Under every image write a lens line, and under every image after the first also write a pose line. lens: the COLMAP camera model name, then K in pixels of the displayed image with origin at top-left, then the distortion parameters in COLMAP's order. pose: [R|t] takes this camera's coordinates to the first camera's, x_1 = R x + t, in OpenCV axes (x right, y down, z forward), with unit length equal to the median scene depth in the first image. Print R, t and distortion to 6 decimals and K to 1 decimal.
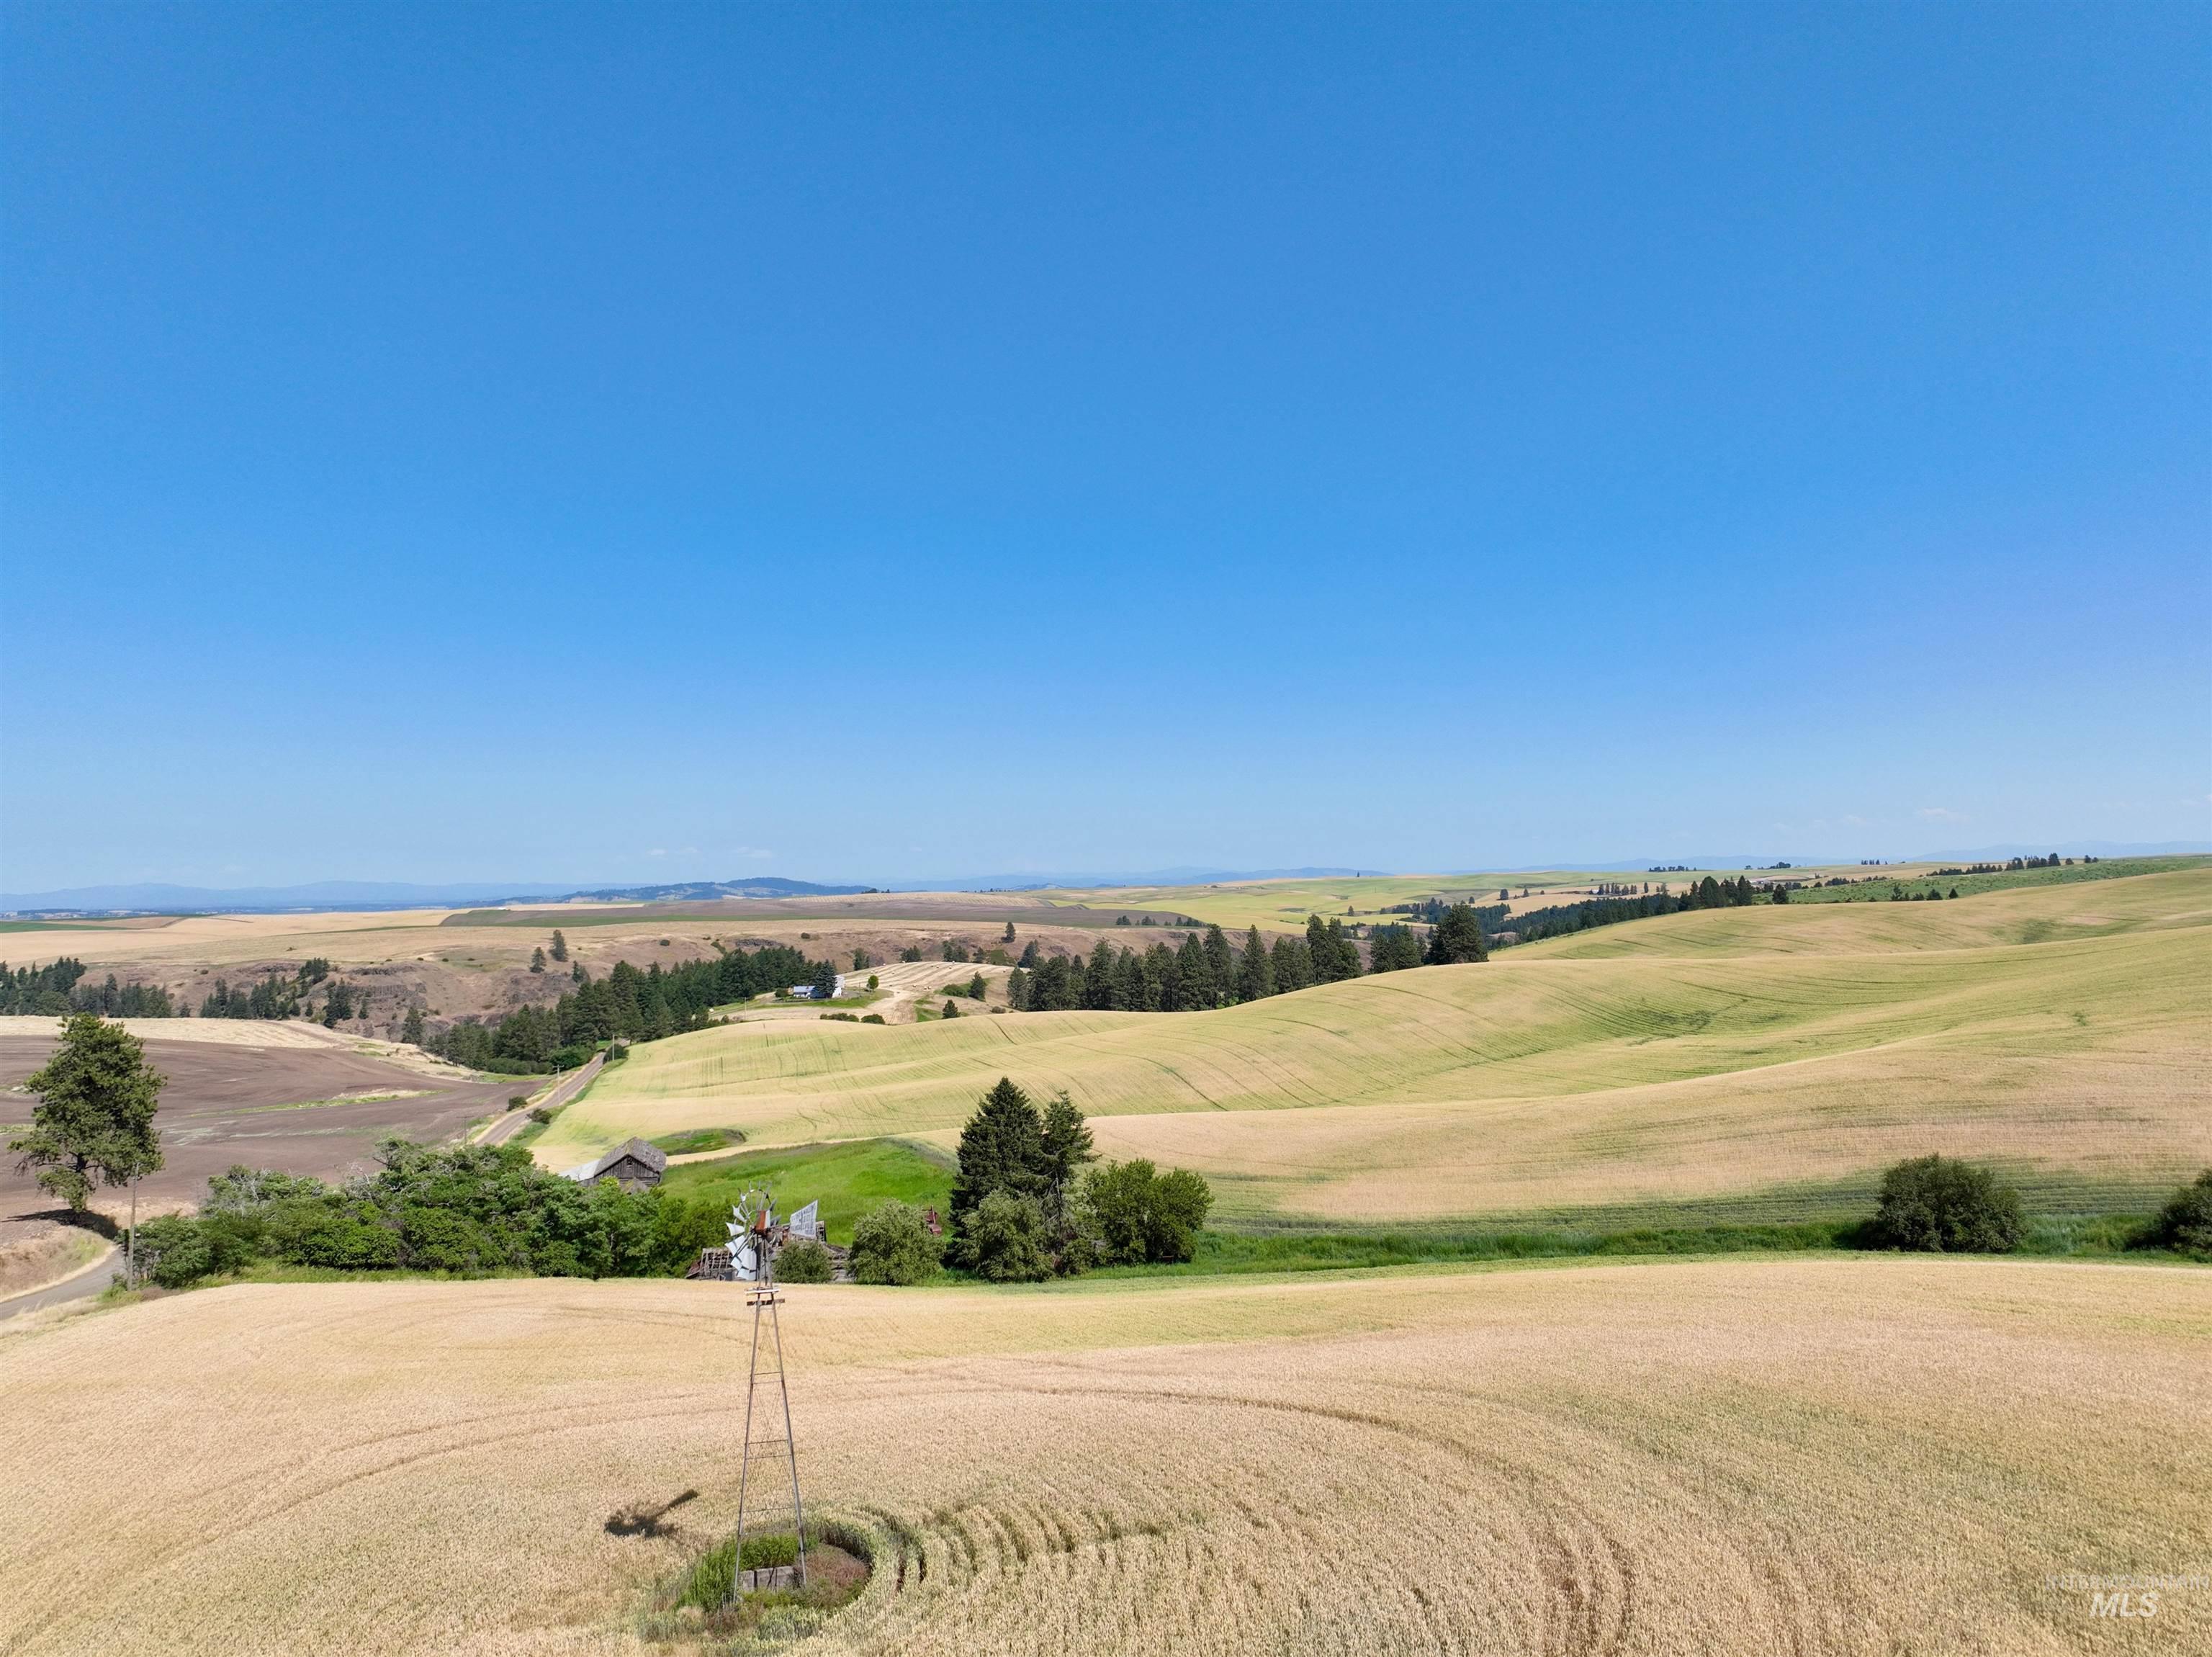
lens RADIAL K [[1581.4, 0, 1122.7], [0, 1581.4, 805.0], [0, 0, 1]] dist [-0.006123, 0.013045]
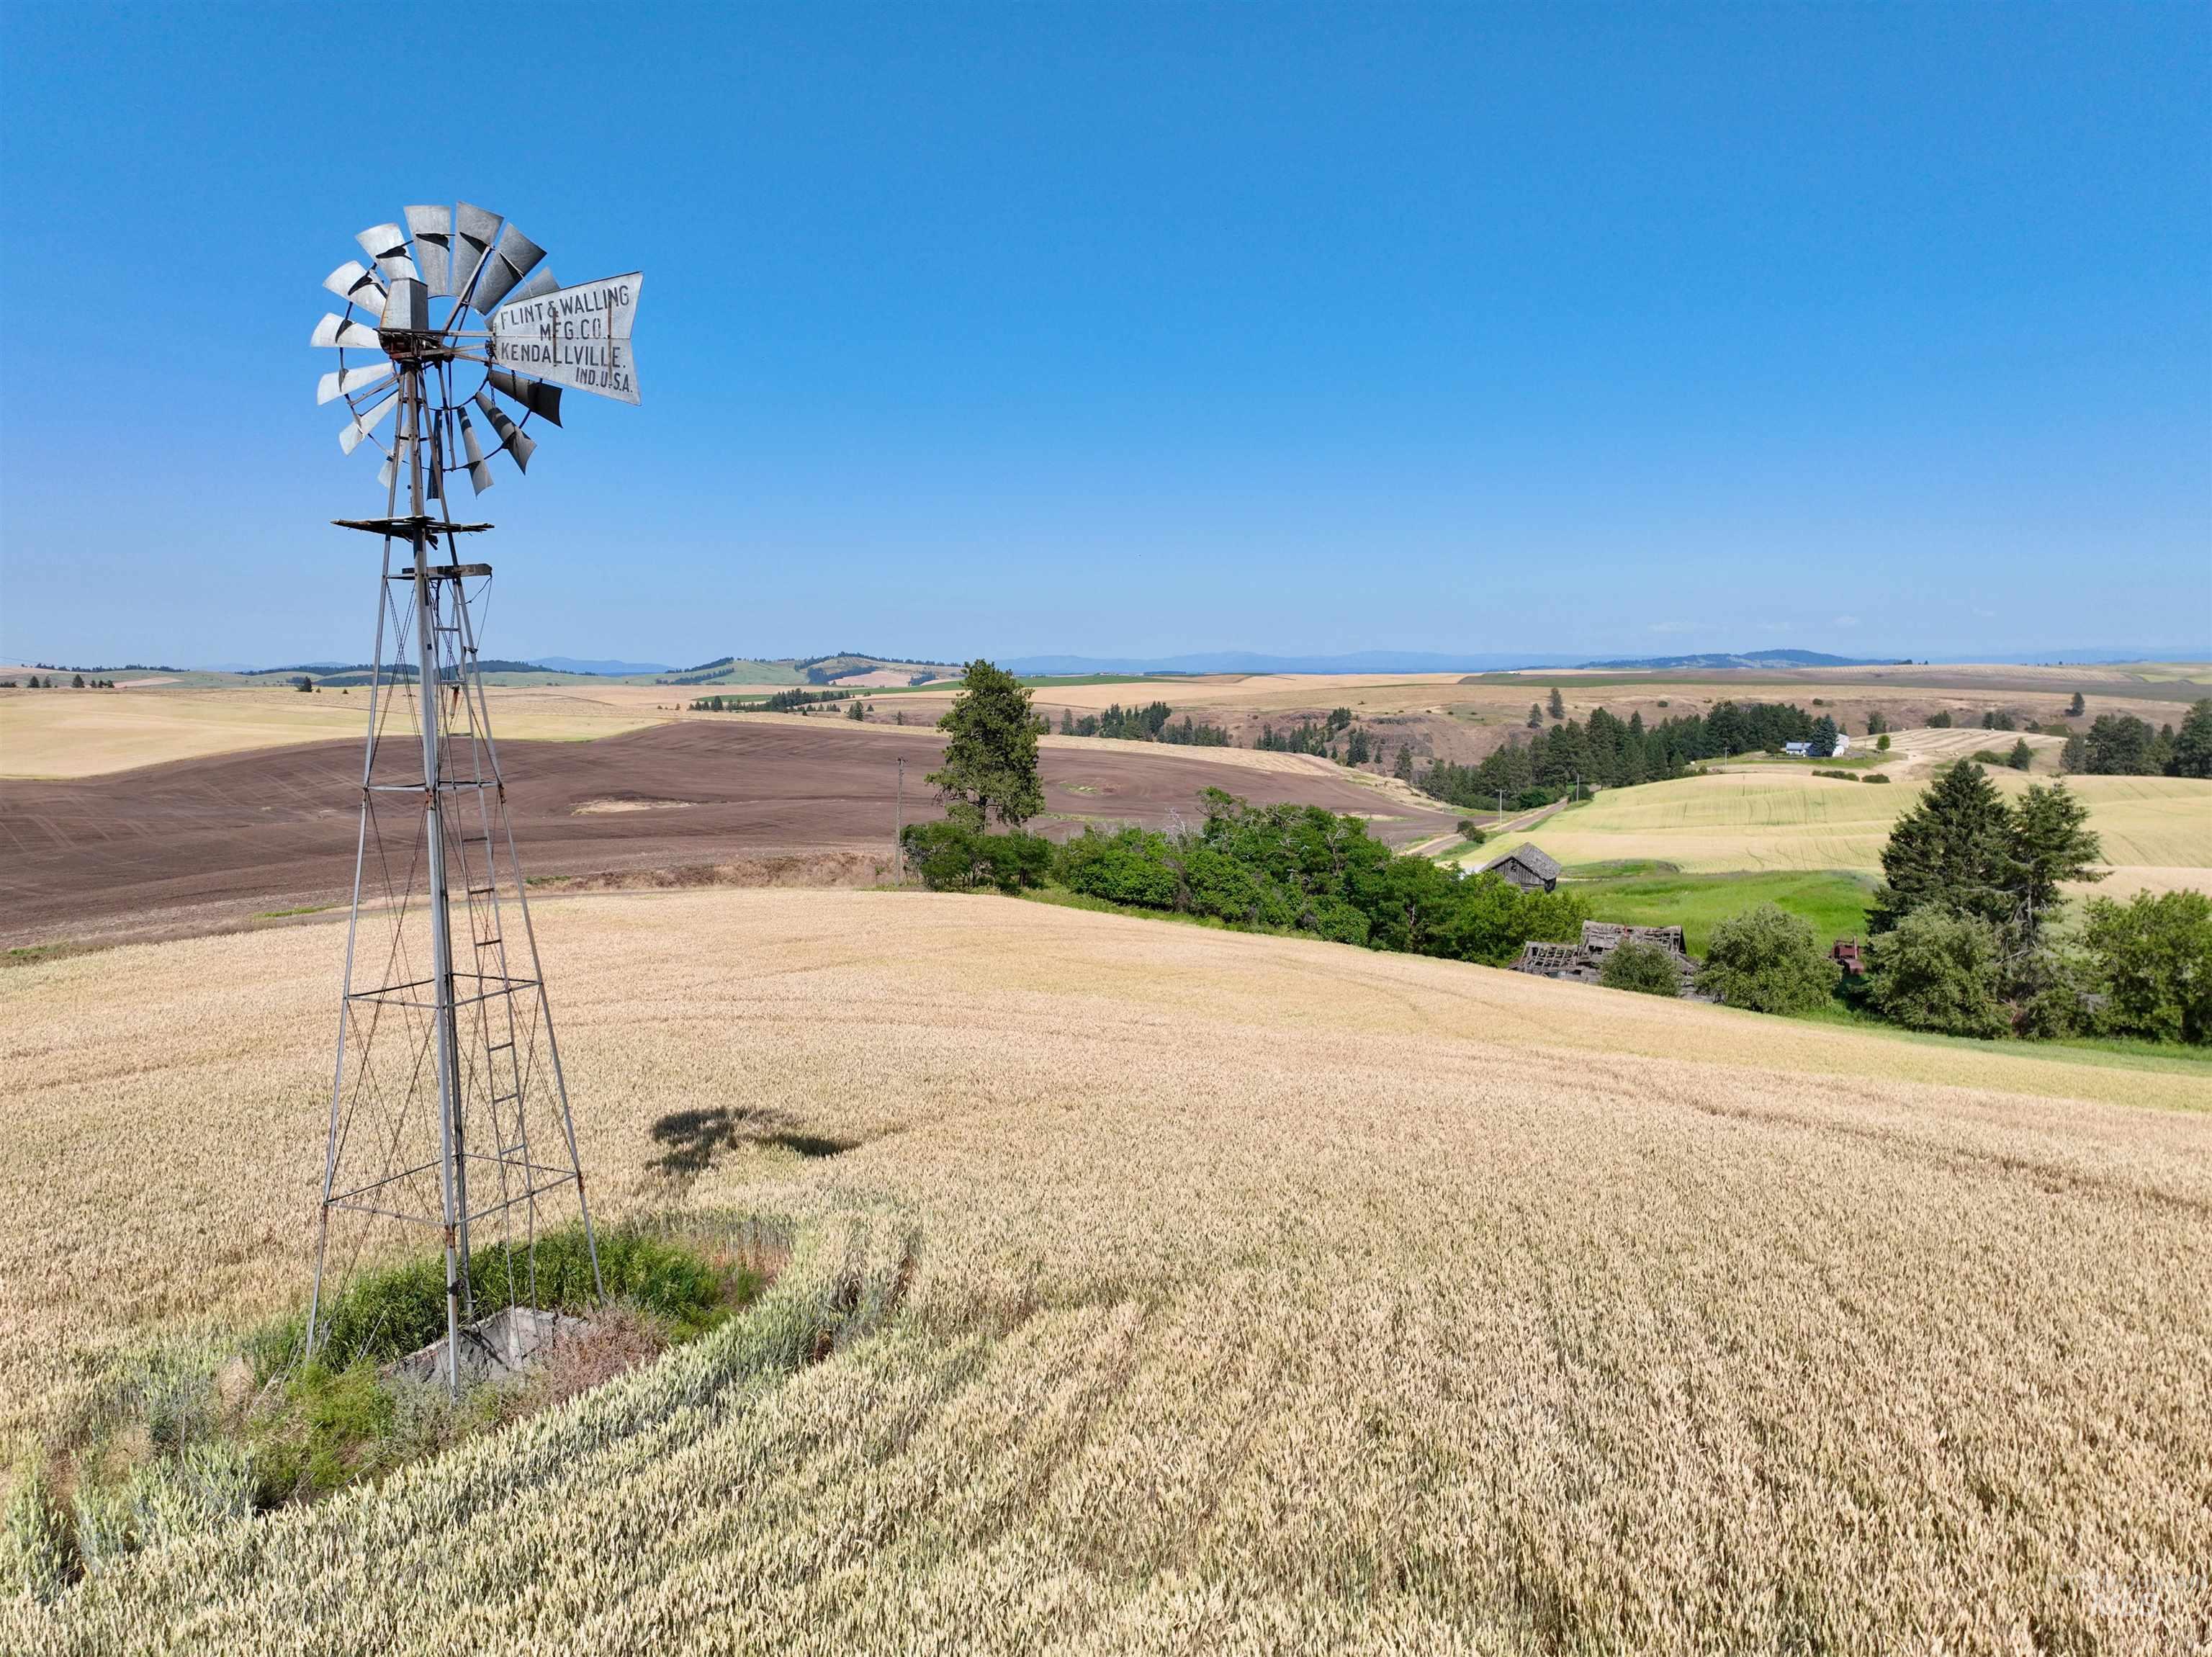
lens RADIAL K [[1543.0, 0, 1106.0], [0, 1543.0, 828.5], [0, 0, 1]] dist [-0.001905, 0.011177]
pose [[0.805068, 0.074857, -0.588440, 0.011980], [0.020546, 0.987891, 0.153782, 0.044043], [0.592826, -0.135895, 0.793782, 0.111995]]
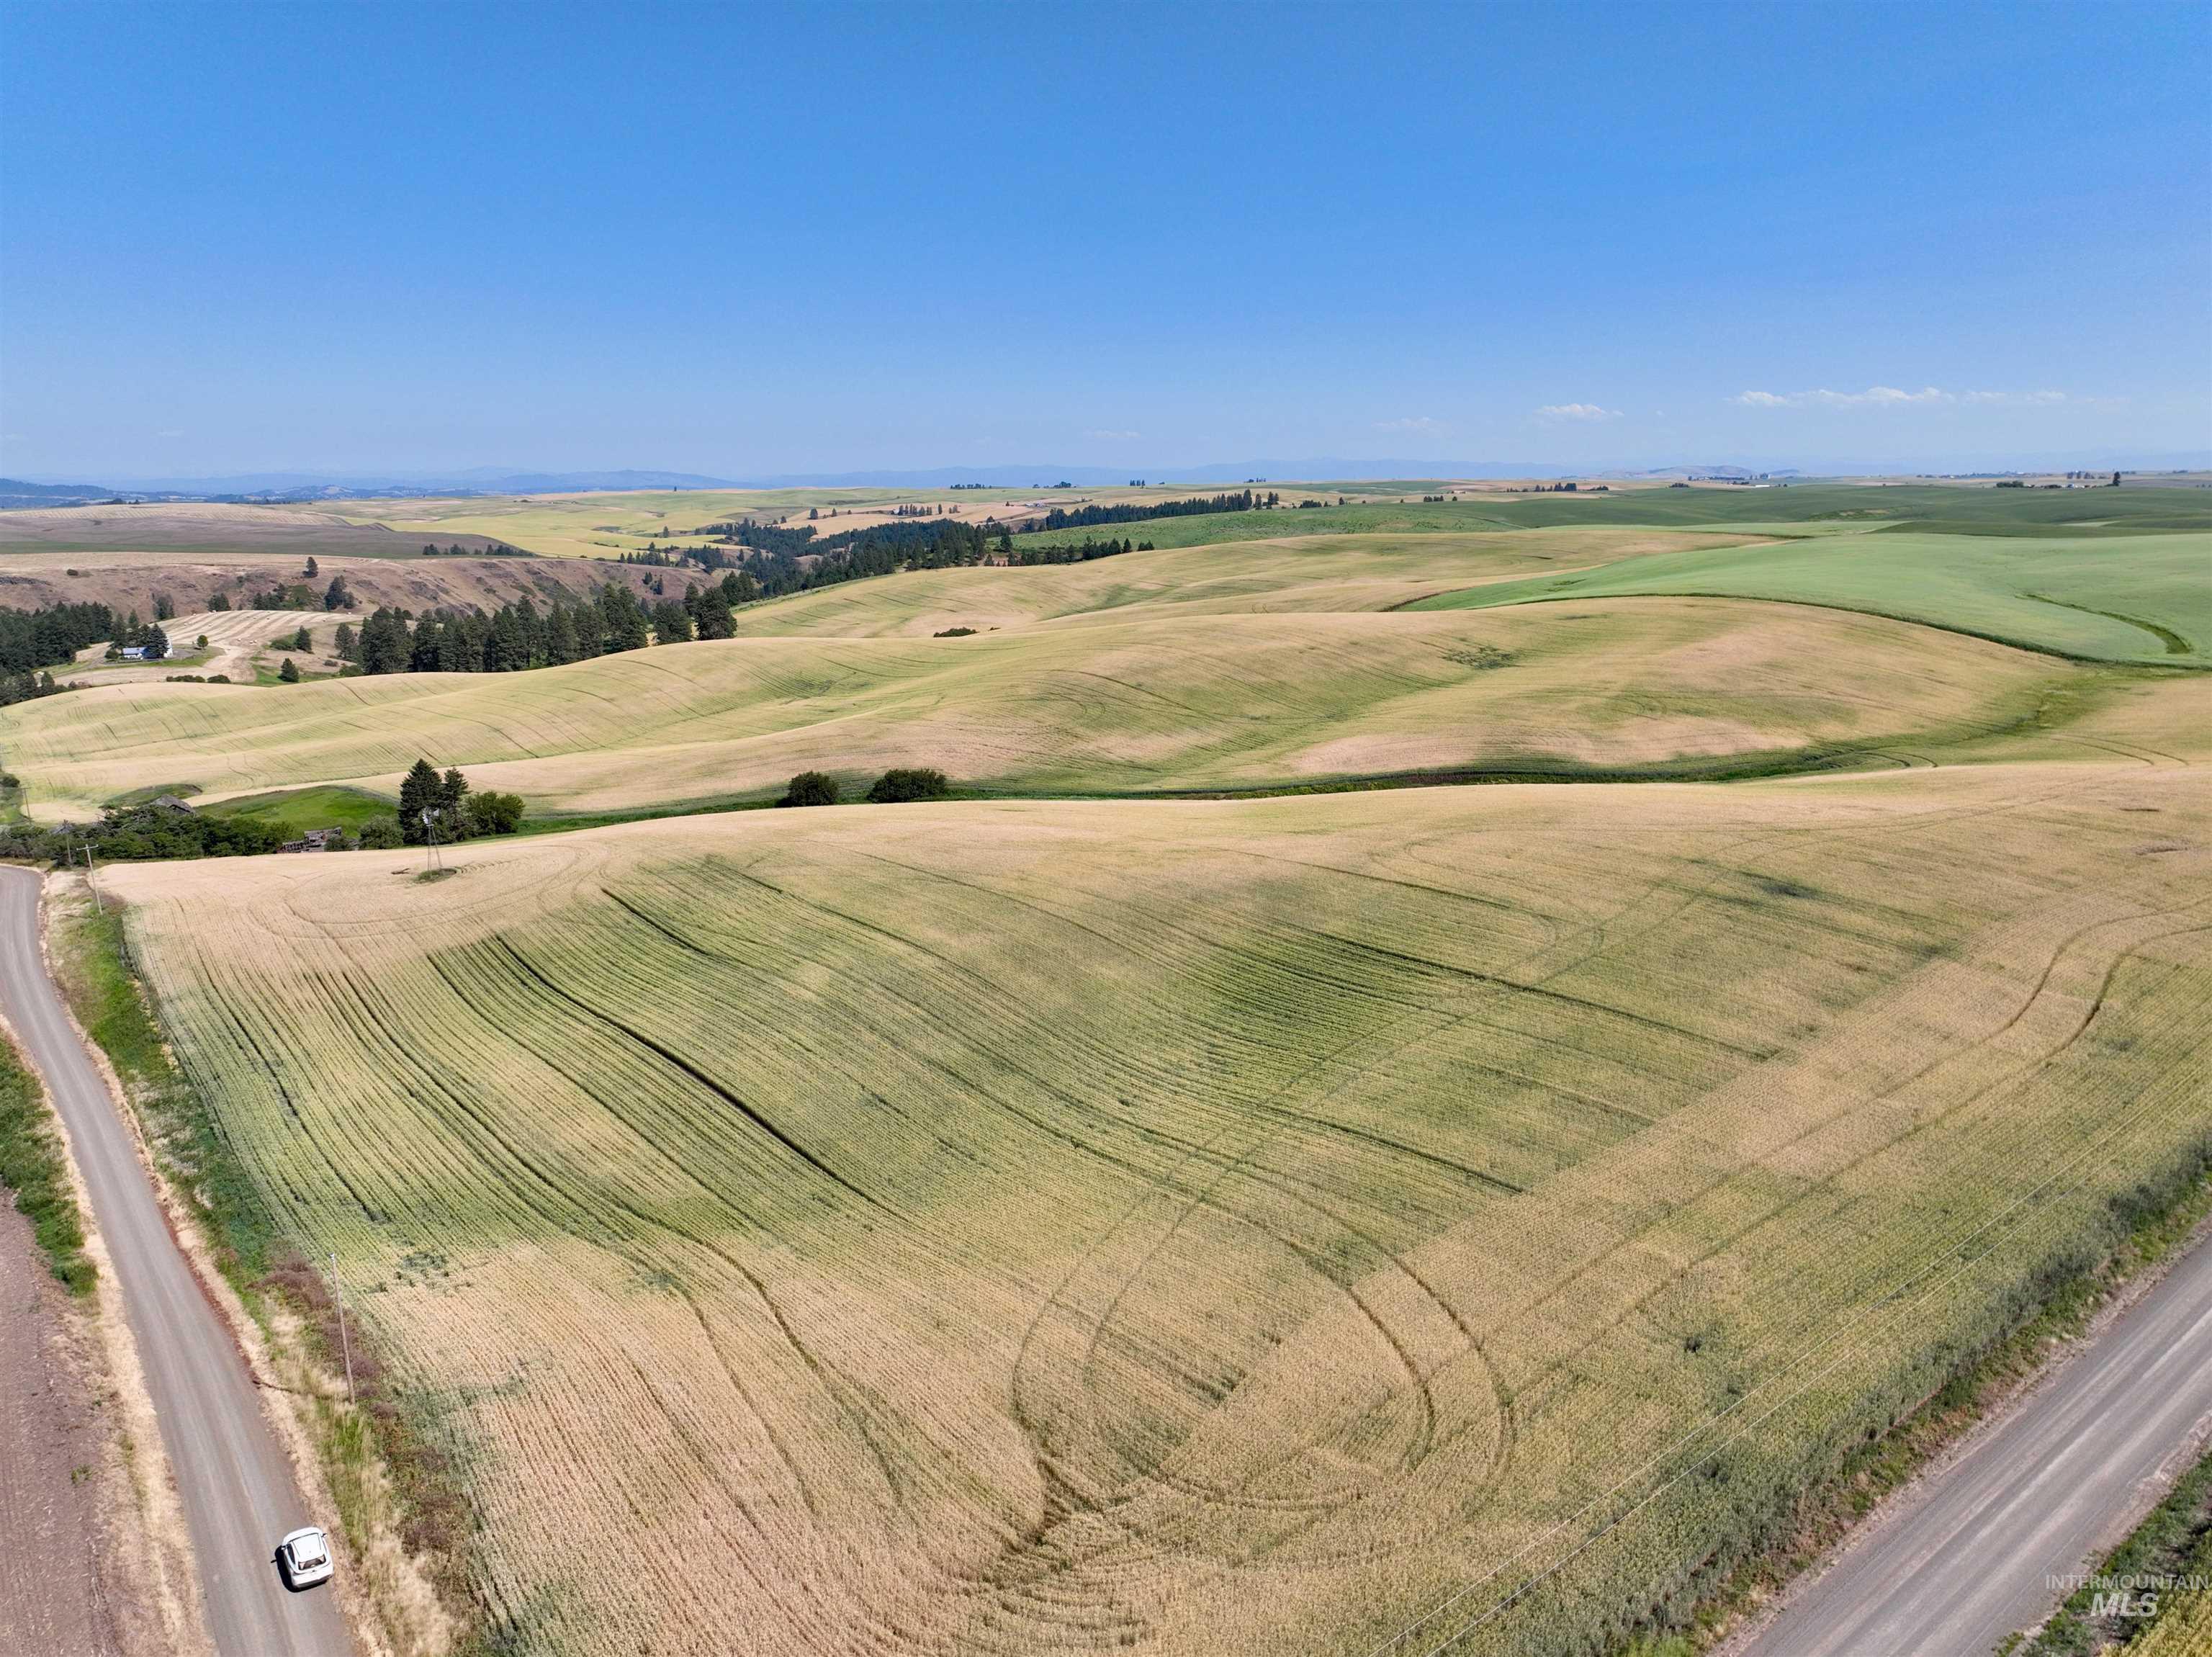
lens RADIAL K [[1542.0, 0, 1106.0], [0, 1542.0, 828.5], [0, 0, 1]] dist [-0.001001, 0.005183]
pose [[0.917034, -0.074408, 0.391807, -0.023698], [-0.031679, 0.965745, 0.257551, -0.155834], [-0.397549, -0.248595, 0.883264, -0.638956]]
